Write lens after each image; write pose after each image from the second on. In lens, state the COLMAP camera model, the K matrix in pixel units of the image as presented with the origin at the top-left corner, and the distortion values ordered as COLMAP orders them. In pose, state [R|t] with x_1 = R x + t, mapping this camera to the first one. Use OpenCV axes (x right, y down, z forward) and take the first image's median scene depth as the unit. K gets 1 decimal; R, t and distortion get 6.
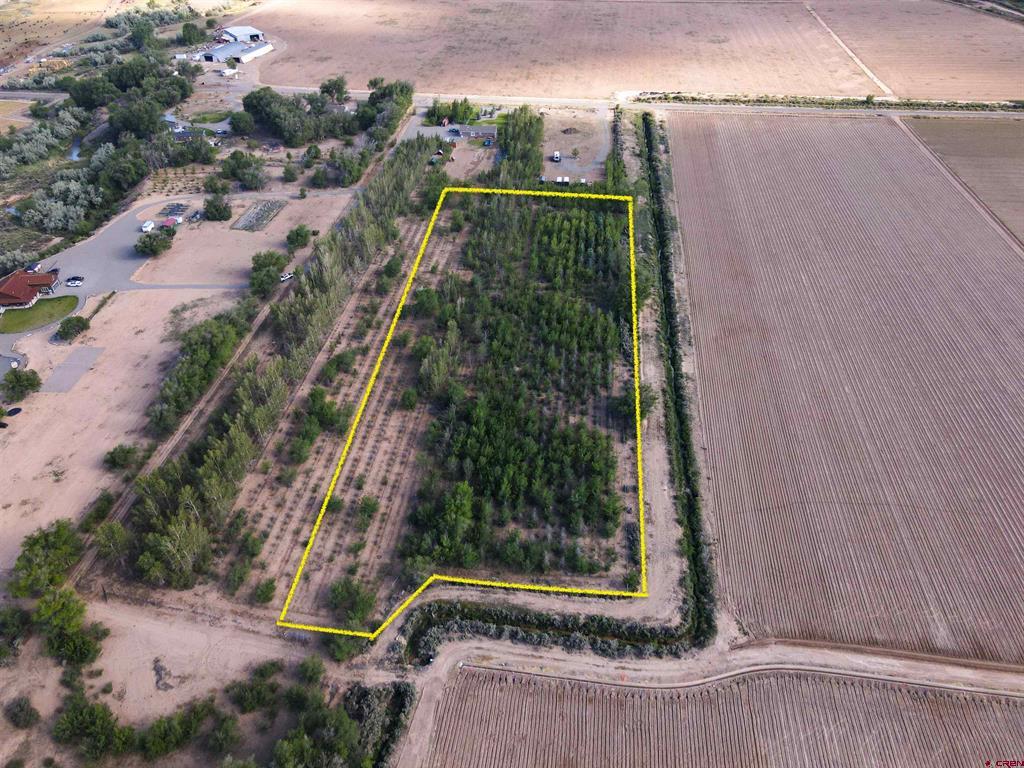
lens RADIAL K [[747.3, 0, 512.0], [0, 747.3, 384.0], [0, 0, 1]] dist [0.007495, 0.005946]
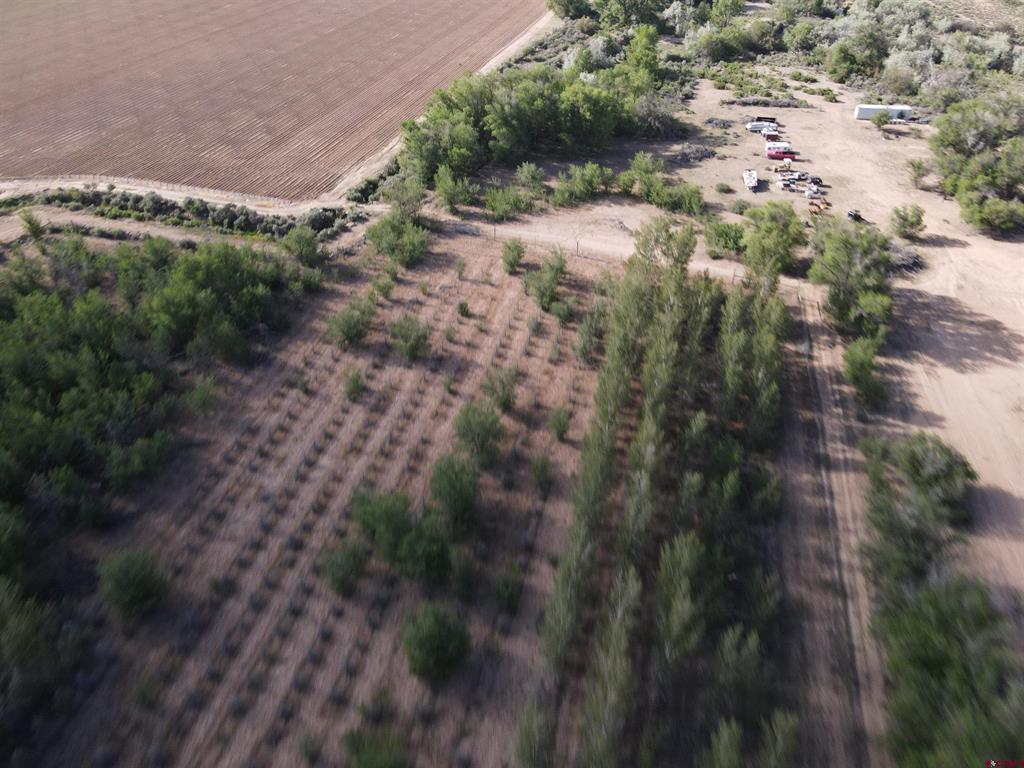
lens RADIAL K [[741.7, 0, 512.0], [0, 741.7, 384.0], [0, 0, 1]] dist [-0.002576, -0.003259]
pose [[-0.989873, -0.081515, 0.116217, -0.289998], [0.086599, 0.301941, 0.949385, -0.251320], [-0.112480, 0.949835, -0.291824, 0.918258]]
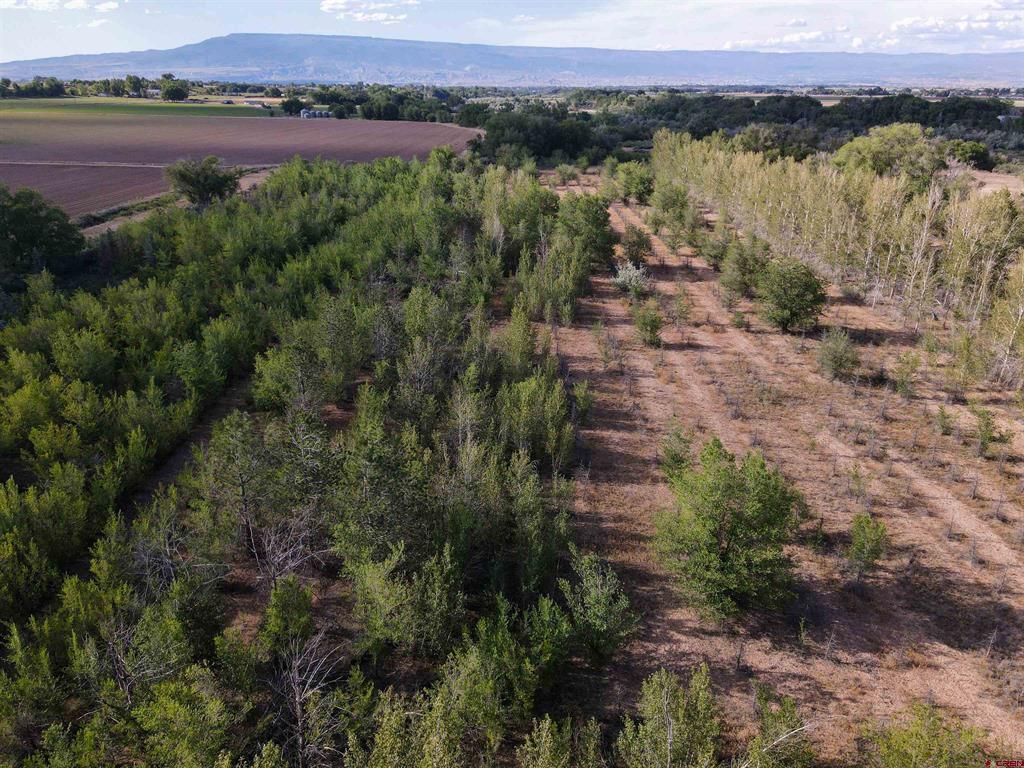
lens RADIAL K [[742.7, 0, 512.0], [0, 742.7, 384.0], [0, 0, 1]] dist [0.014639, 0.008405]
pose [[-0.994541, 0.038544, -0.096966, -0.040276], [-0.061085, 0.538329, 0.840518, -0.428975], [0.084597, 0.841853, -0.533036, 1.398308]]
